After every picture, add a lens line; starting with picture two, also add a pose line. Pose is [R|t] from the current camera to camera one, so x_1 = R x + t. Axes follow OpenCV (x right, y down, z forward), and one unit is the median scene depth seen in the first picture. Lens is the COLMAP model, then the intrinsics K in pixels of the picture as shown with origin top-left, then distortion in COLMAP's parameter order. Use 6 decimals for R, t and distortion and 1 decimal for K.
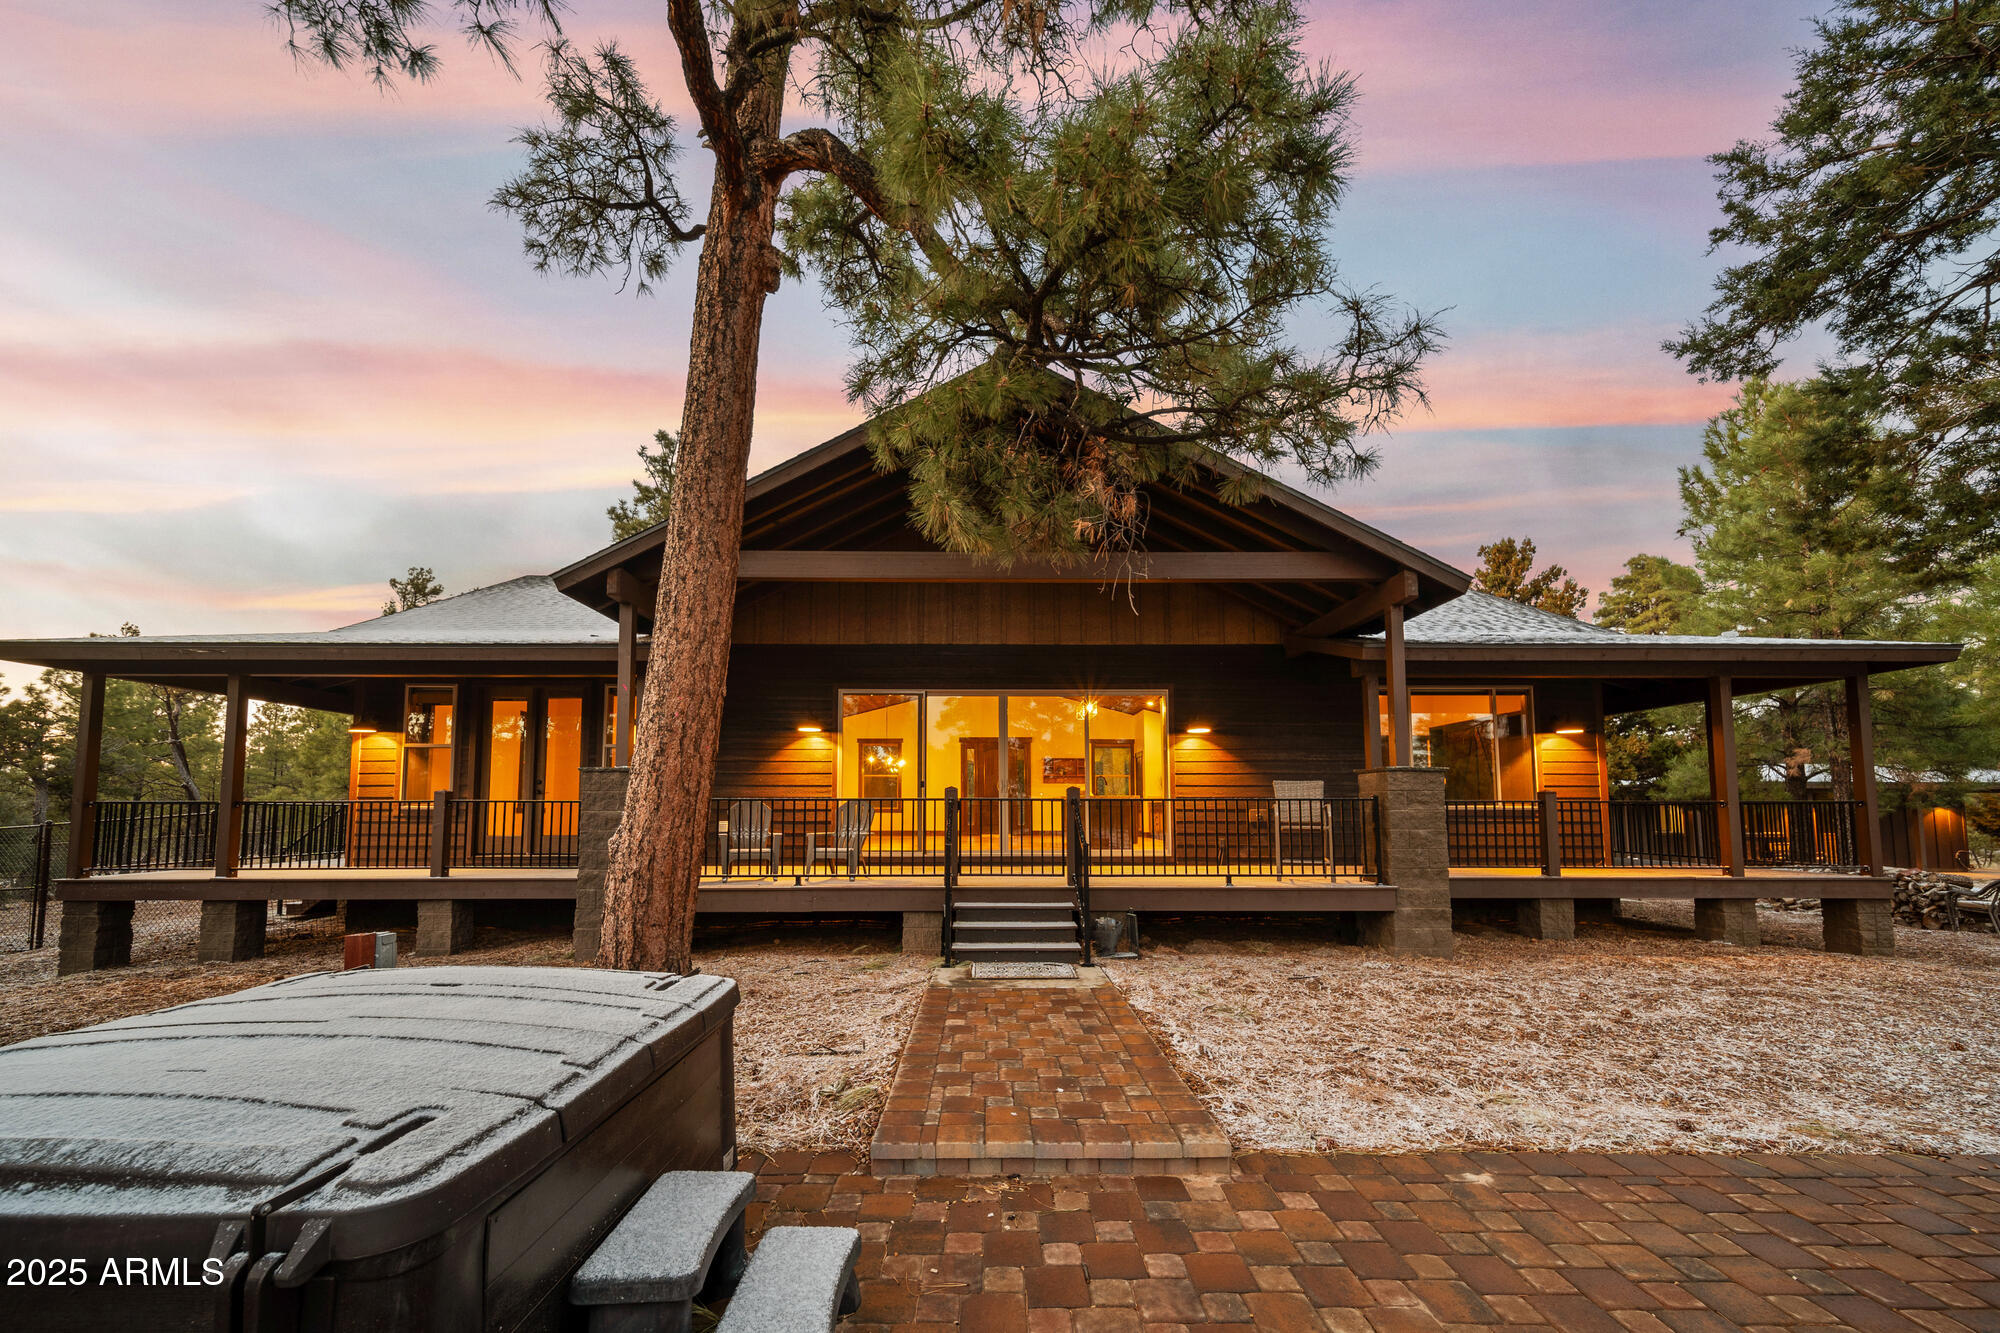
lens RADIAL K [[1317.3, 0, 1000.0], [0, 1317.3, 666.5], [0, 0, 1]] dist [-0.000659, 0.000738]
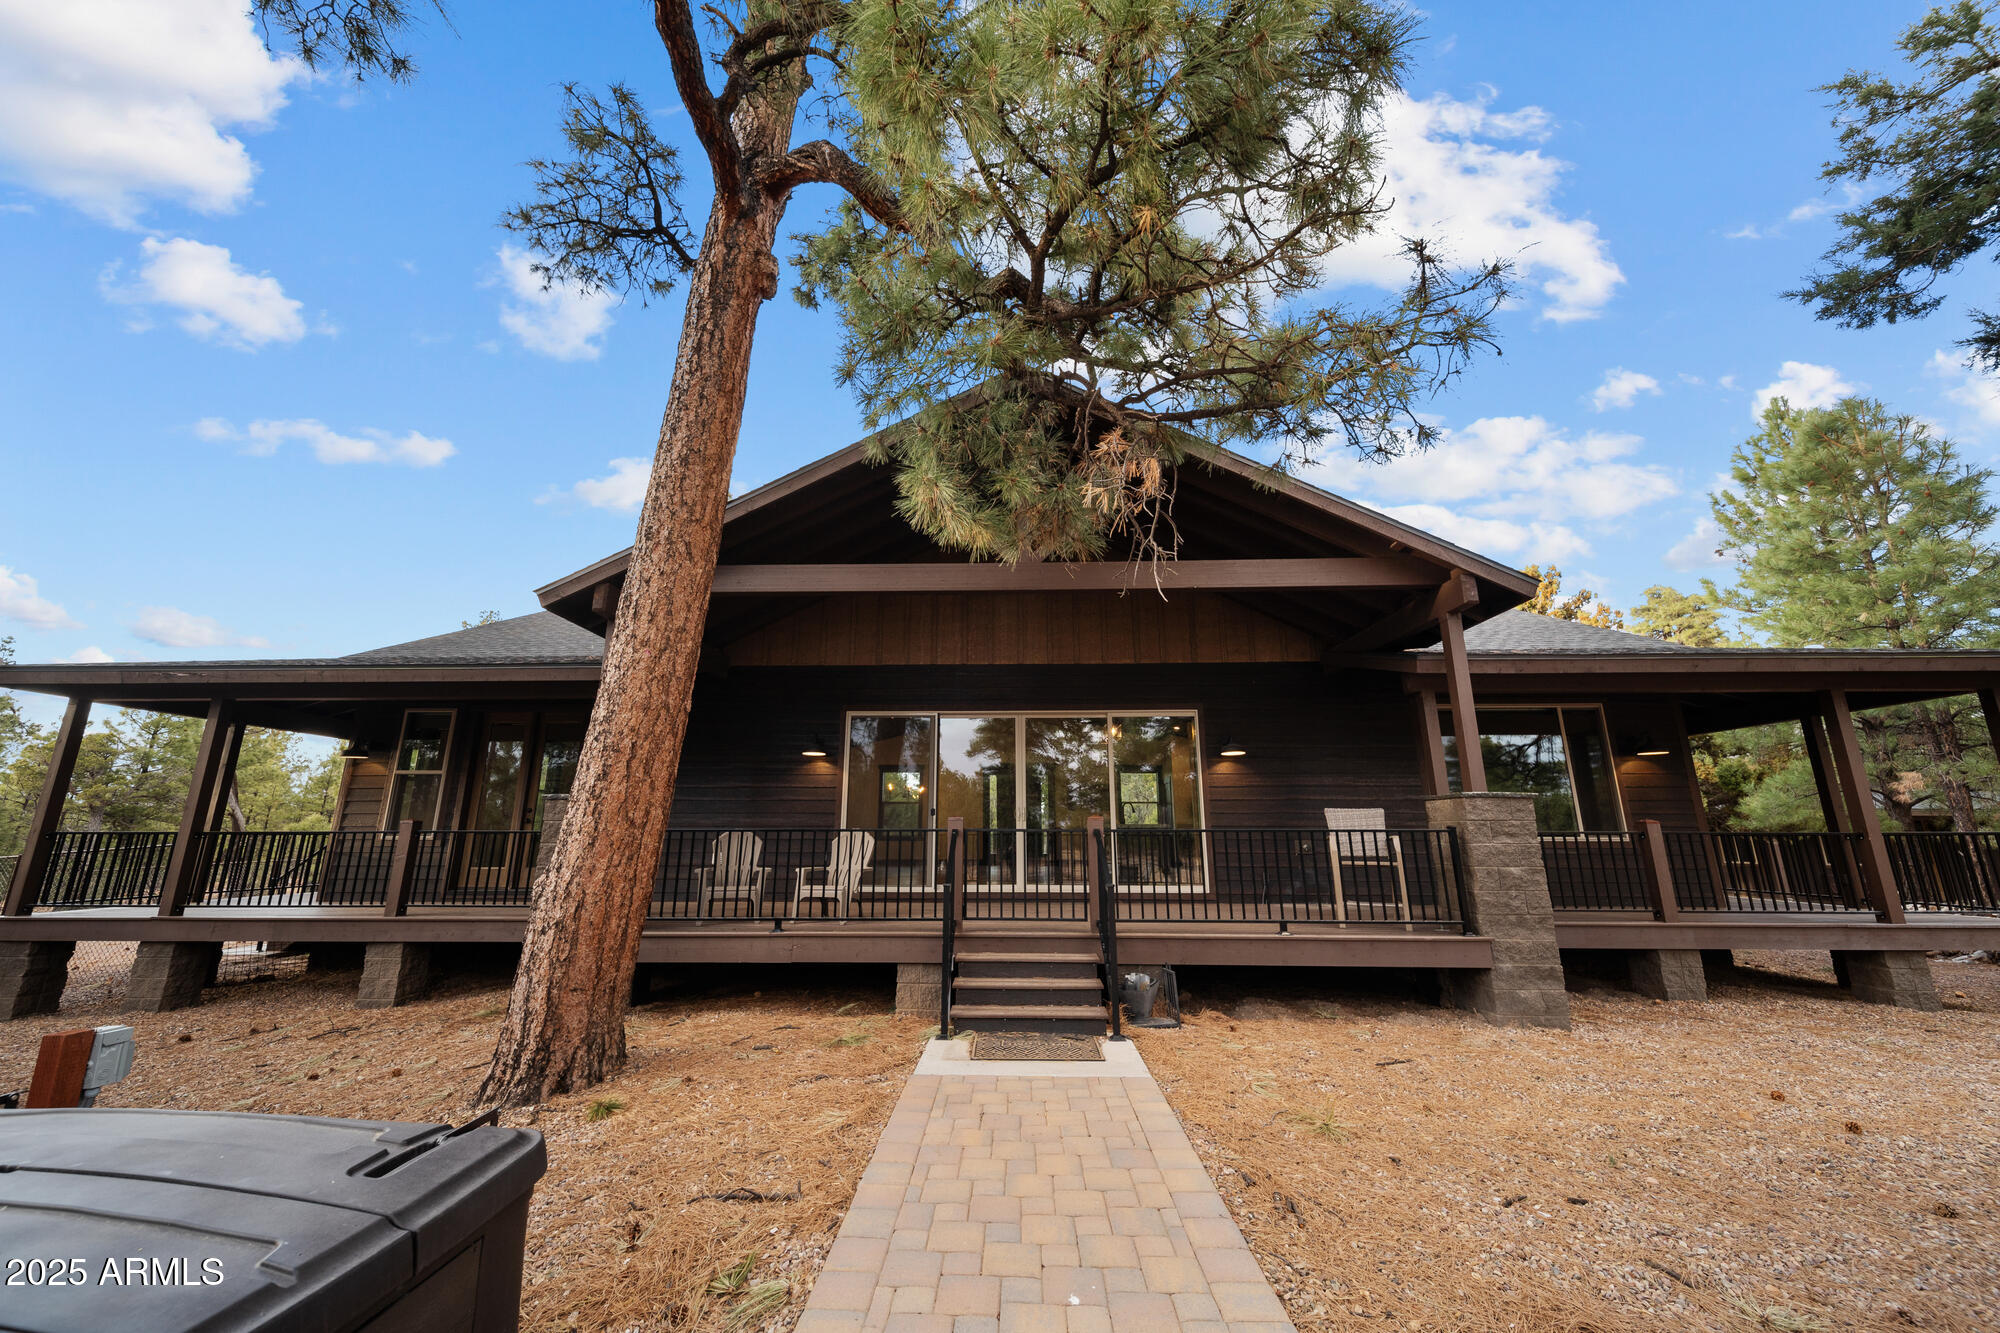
lens RADIAL K [[712.5, 0, 992.3], [0, 712.5, 676.6], [0, 0, 1]] dist [0.001053, -0.000136]
pose [[0.993348, -0.021026, -0.113219, 0.043771], [0.010503, 0.995634, -0.092748, 0.042860], [0.114675, 0.090941, 0.989232, 0.523111]]
